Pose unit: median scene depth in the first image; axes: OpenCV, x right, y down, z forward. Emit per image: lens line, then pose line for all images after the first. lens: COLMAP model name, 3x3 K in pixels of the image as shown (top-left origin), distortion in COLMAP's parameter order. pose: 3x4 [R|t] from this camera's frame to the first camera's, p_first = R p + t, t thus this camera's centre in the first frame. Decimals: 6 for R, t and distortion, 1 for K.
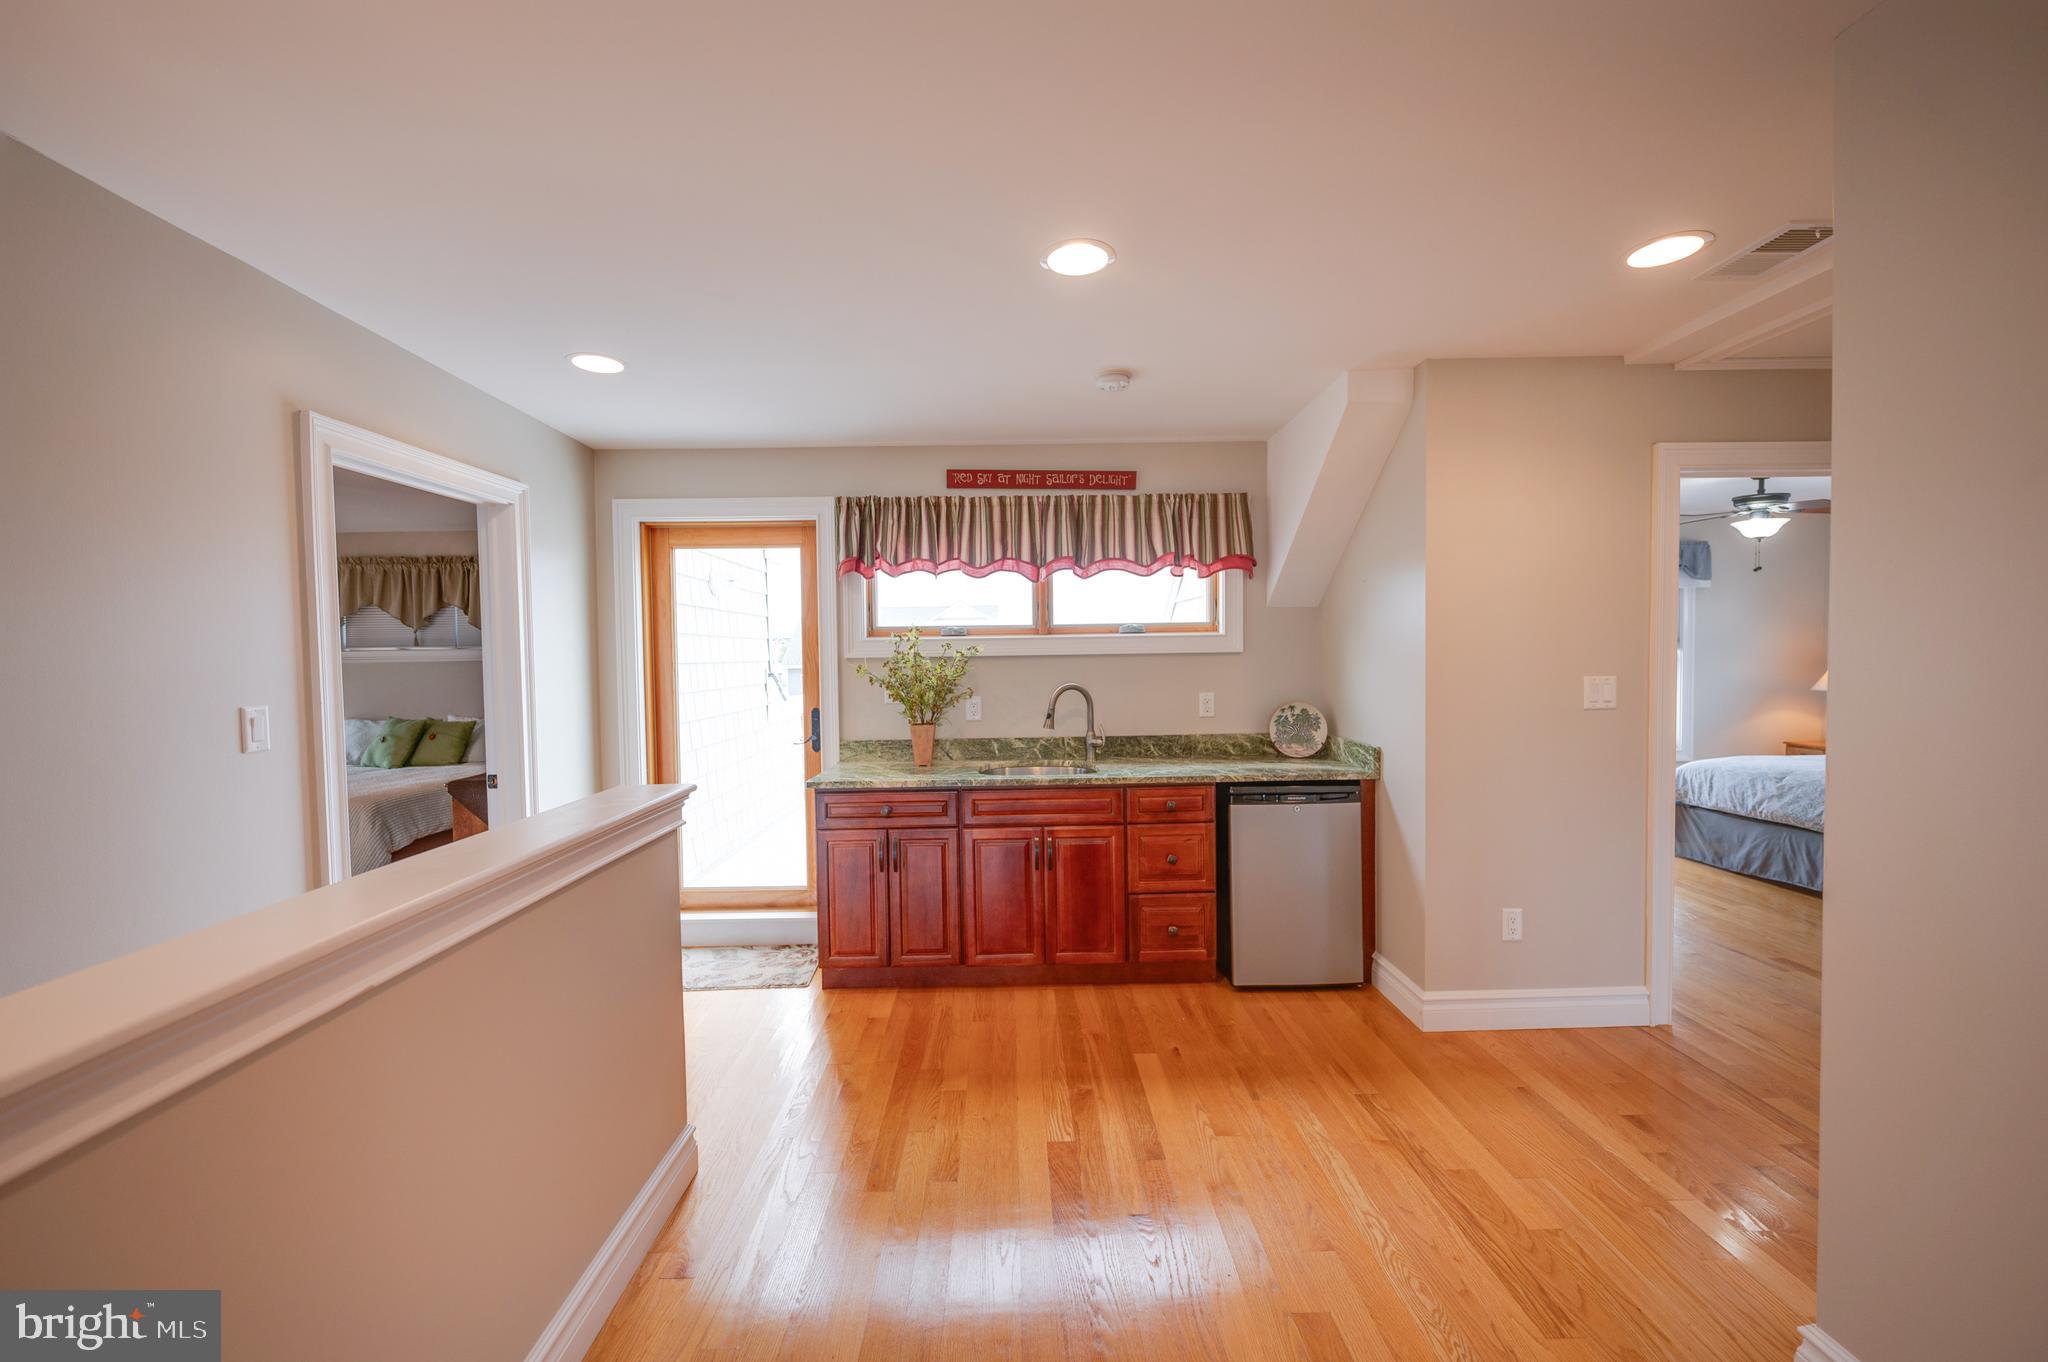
lens RADIAL K [[811.1, 0, 1022.7], [0, 811.1, 675.0], [0, 0, 1]] dist [0.009788, 0.000197]
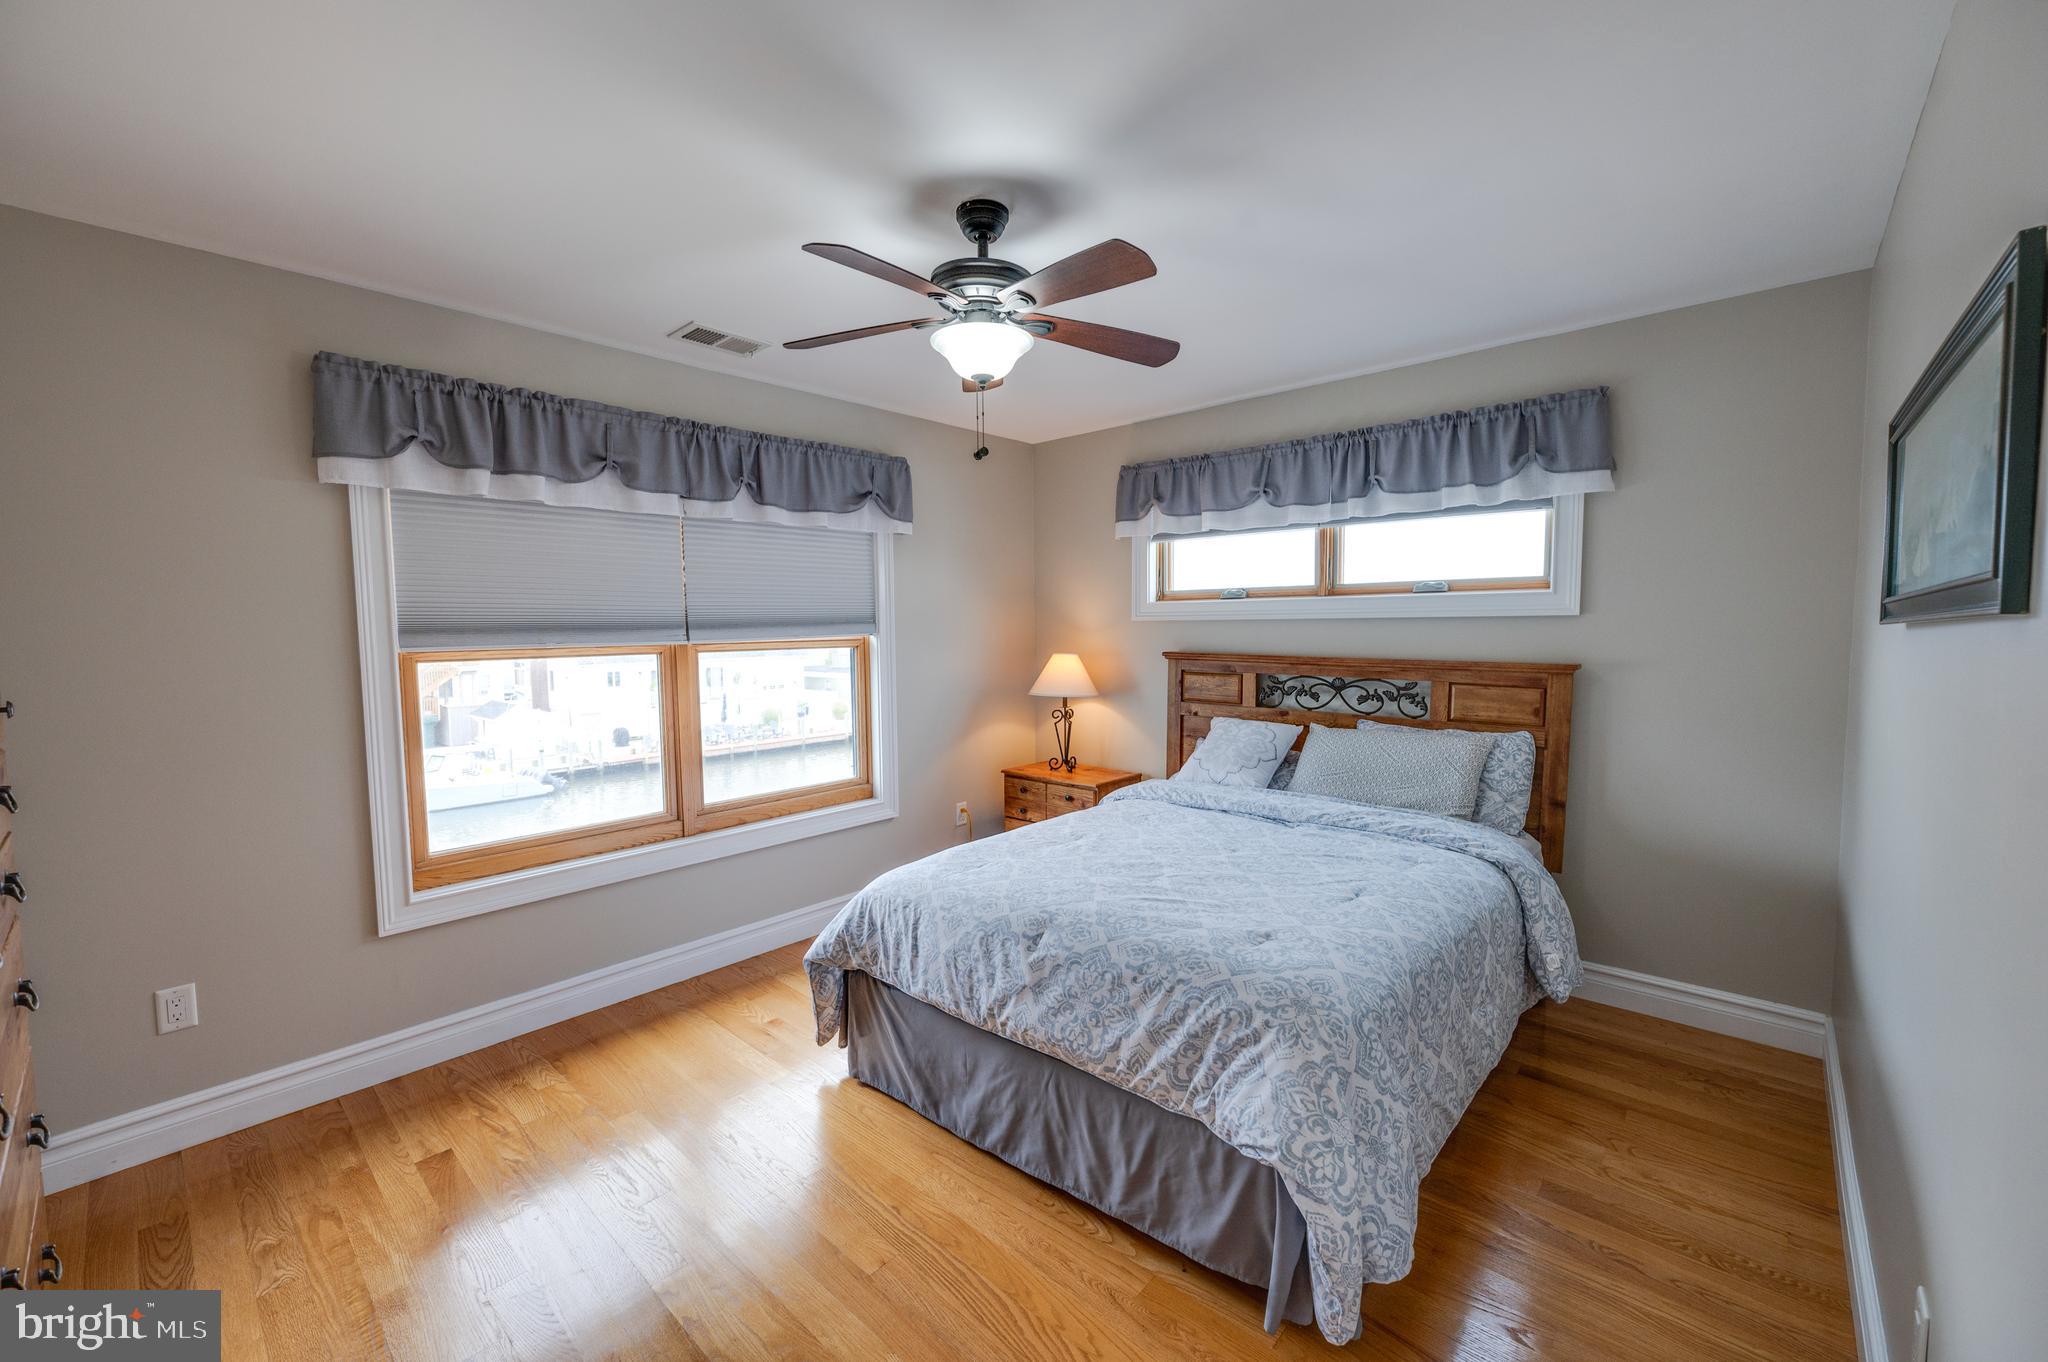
lens RADIAL K [[811.1, 0, 1024.1], [0, 811.1, 678.1], [0, 0, 1]] dist [0.009788, 0.000197]
pose [[0.683503, -0.042249, 0.728724, 0.594003], [0.024192, 0.999086, 0.035232, -0.025212], [-0.729547, -0.006452, 0.683900, 0.686636]]
